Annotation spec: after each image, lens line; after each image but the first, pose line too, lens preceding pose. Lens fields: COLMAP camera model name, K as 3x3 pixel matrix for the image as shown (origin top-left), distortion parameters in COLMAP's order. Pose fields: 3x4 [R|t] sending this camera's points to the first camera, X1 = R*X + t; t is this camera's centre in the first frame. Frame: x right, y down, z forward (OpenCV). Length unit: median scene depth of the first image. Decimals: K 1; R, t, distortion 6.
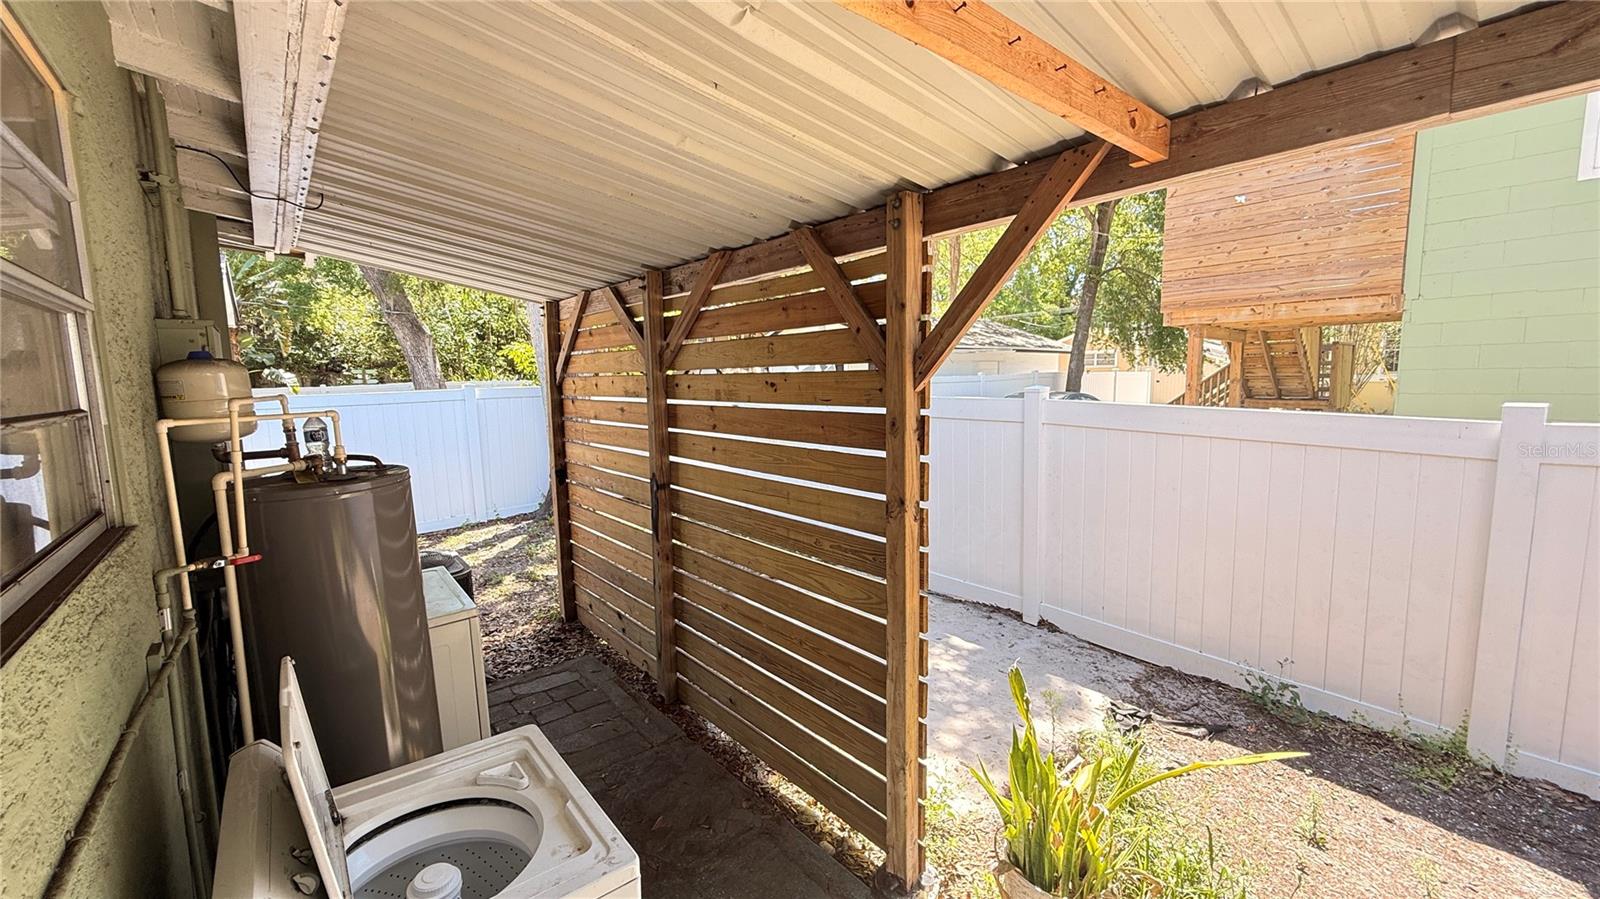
lens RADIAL K [[637.3, 0, 795.9], [0, 637.3, 452.9], [0, 0, 1]] dist [-0.000669, 0.000151]
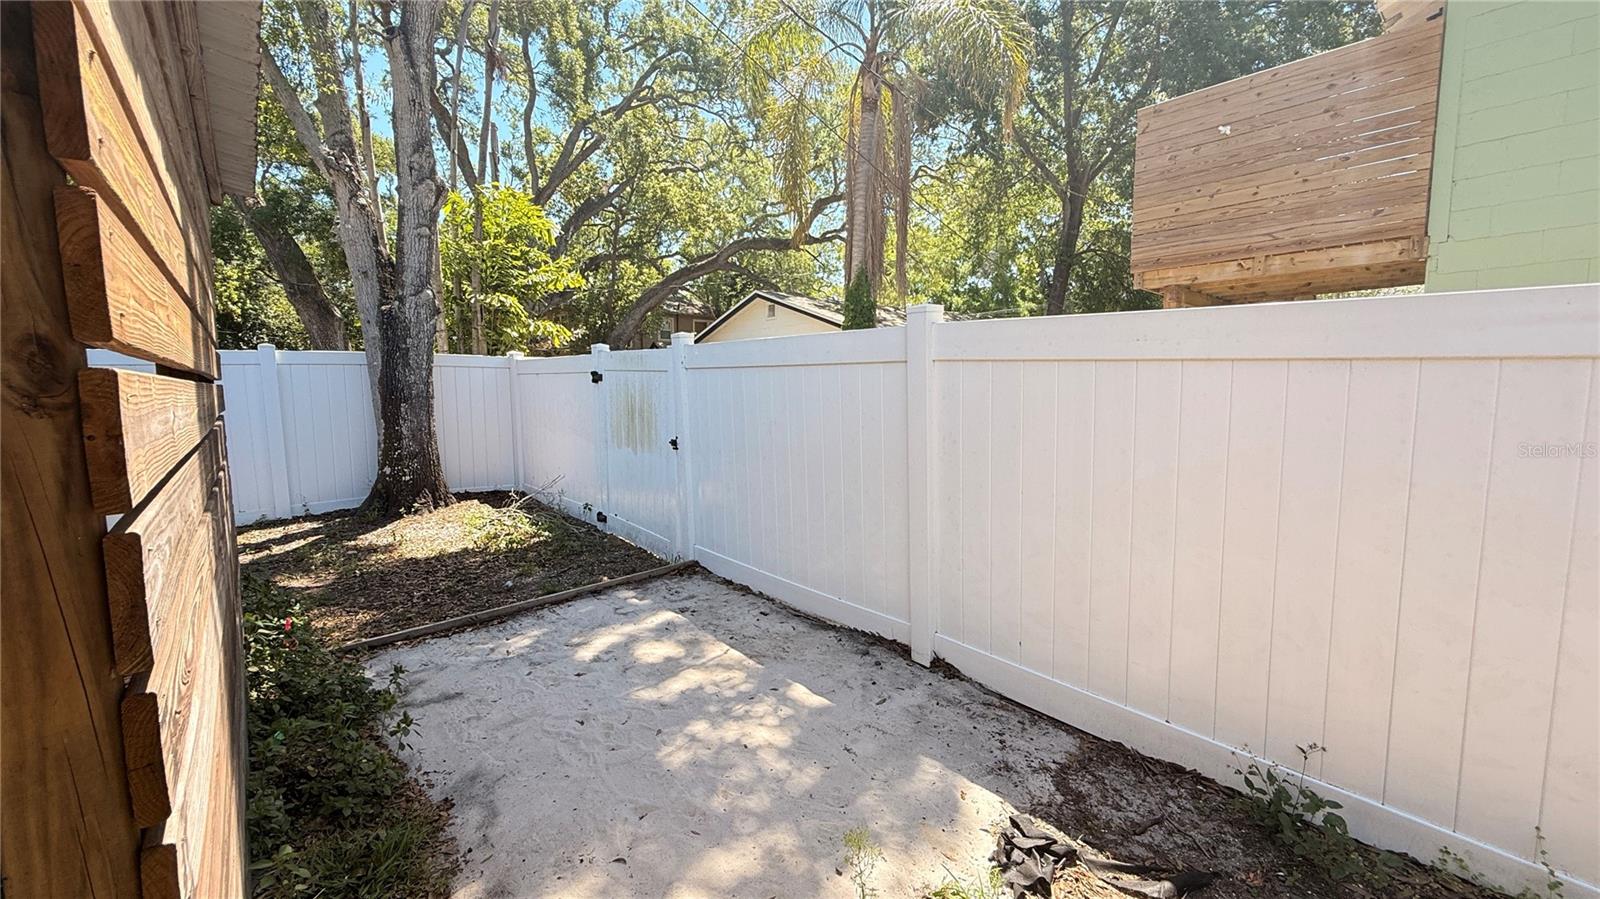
lens RADIAL K [[637.3, 0, 796.5], [0, 637.3, 451.1], [0, 0, 1]] dist [-0.000669, 0.000151]
pose [[0.999808, 0.006380, 0.018549, 0.248999], [-0.006075, 0.999846, -0.016446, 0.062892], [-0.018651, 0.016330, 0.999693, 0.366987]]
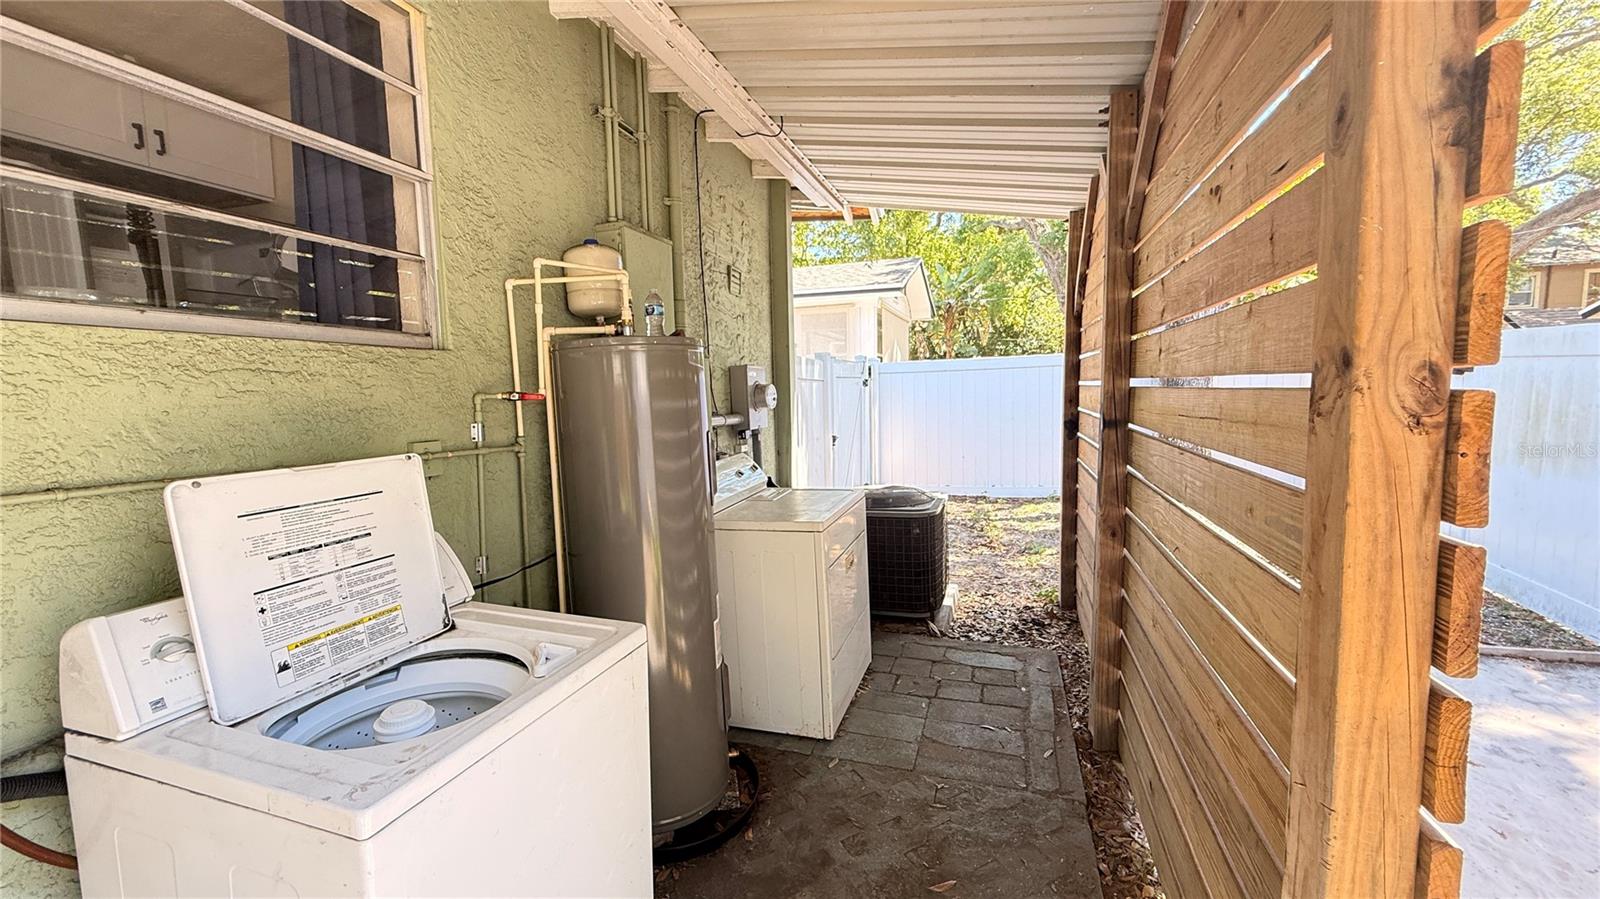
lens RADIAL K [[637.3, 0, 796.1], [0, 637.3, 451.0], [0, 0, 1]] dist [-0.000669, 0.000151]
pose [[0.533411, 0.086817, -0.841389, 0.143064], [-0.088350, 0.994996, 0.046655, 0.064543], [0.841230, 0.049450, 0.538412, 0.298730]]
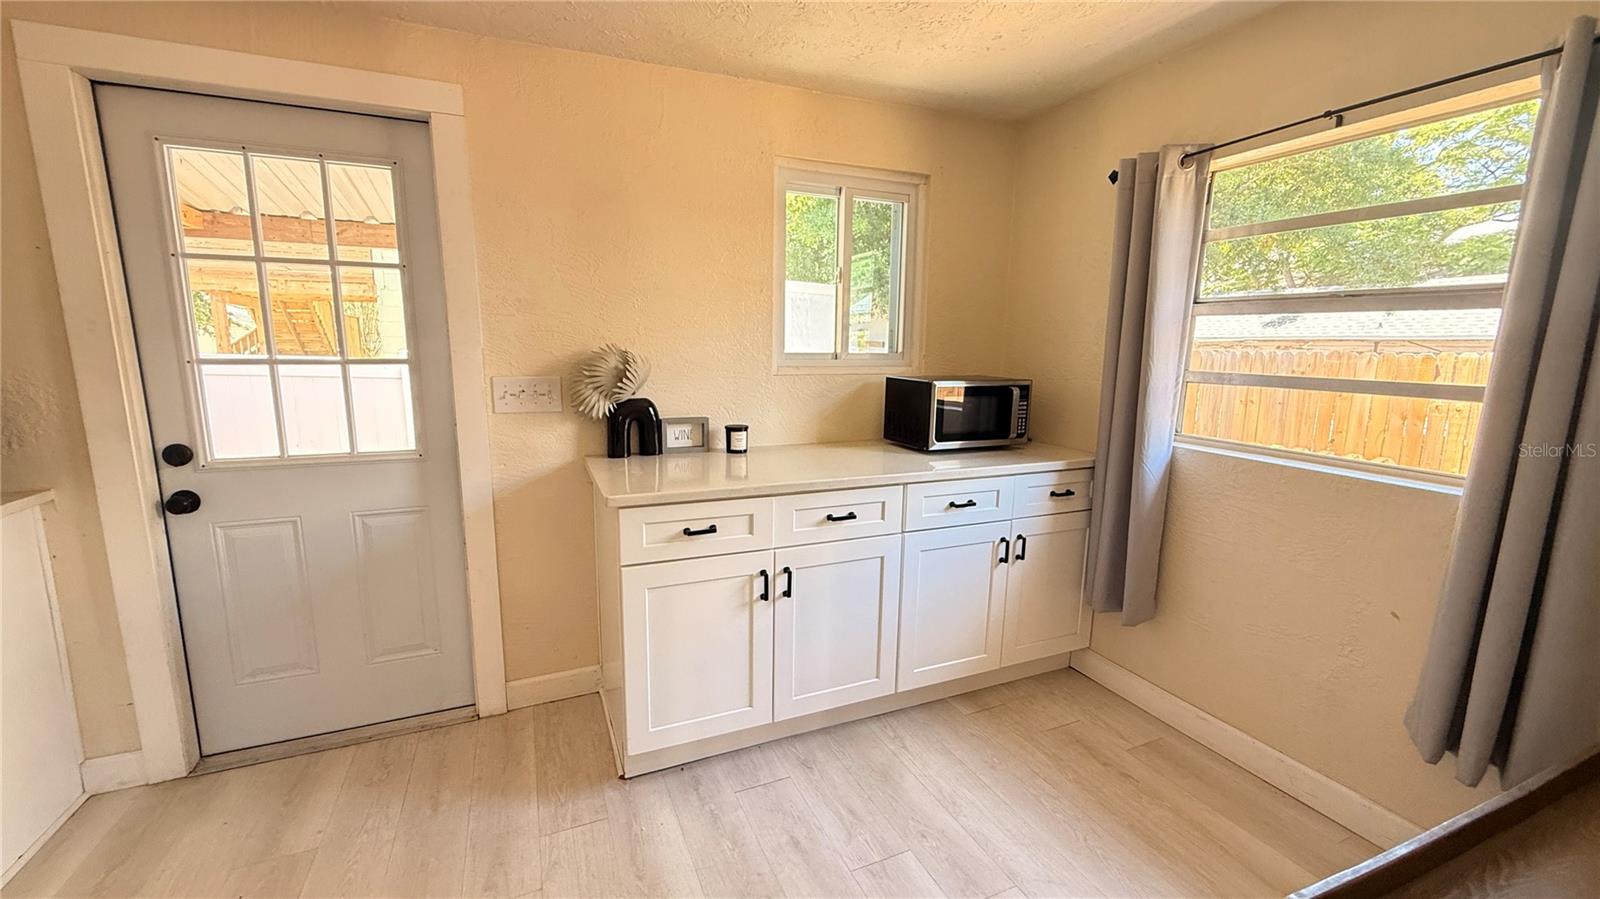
lens RADIAL K [[637.3, 0, 795.3], [0, 637.3, 450.2], [0, 0, 1]] dist [-0.000669, 0.000151]
pose [[0.281635, -0.136981, 0.949694, -0.361780], [0.093465, 0.988967, 0.114929, 0.081230], [-0.954959, 0.056395, 0.291330, -0.544585]]
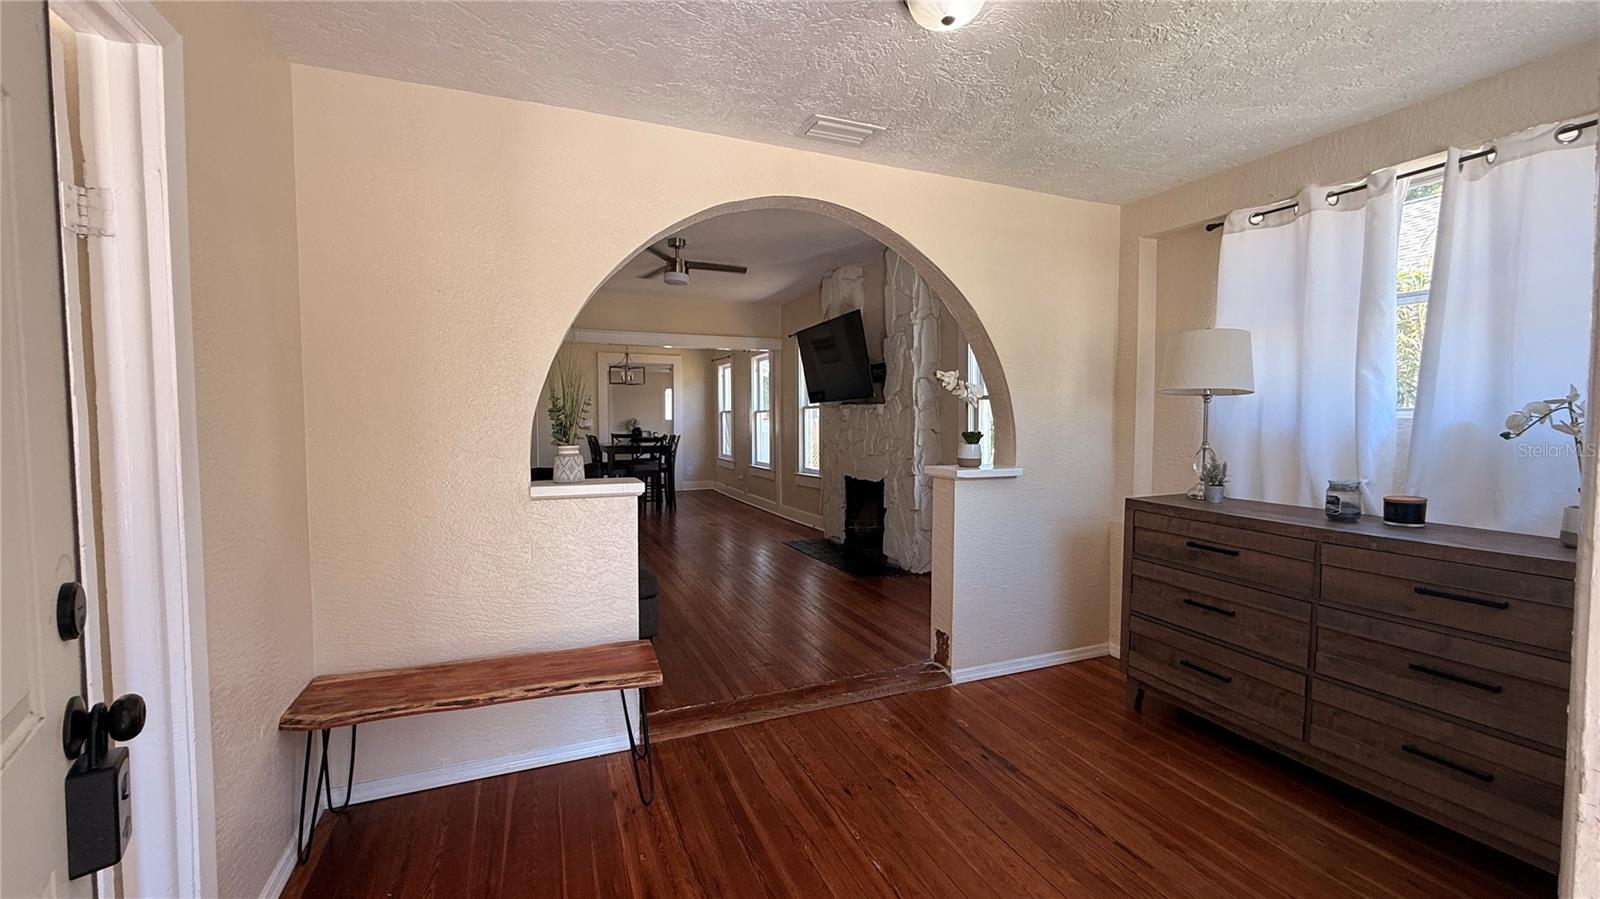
lens RADIAL K [[637.3, 0, 796.0], [0, 637.3, 454.5], [0, 0, 1]] dist [-0.000669, 0.000151]
pose [[0.294636, -0.036701, 0.954905, -2.563600], [0.107627, 0.994179, 0.005002, 0.280690], [-0.949530, 0.101300, 0.296870, -1.867365]]
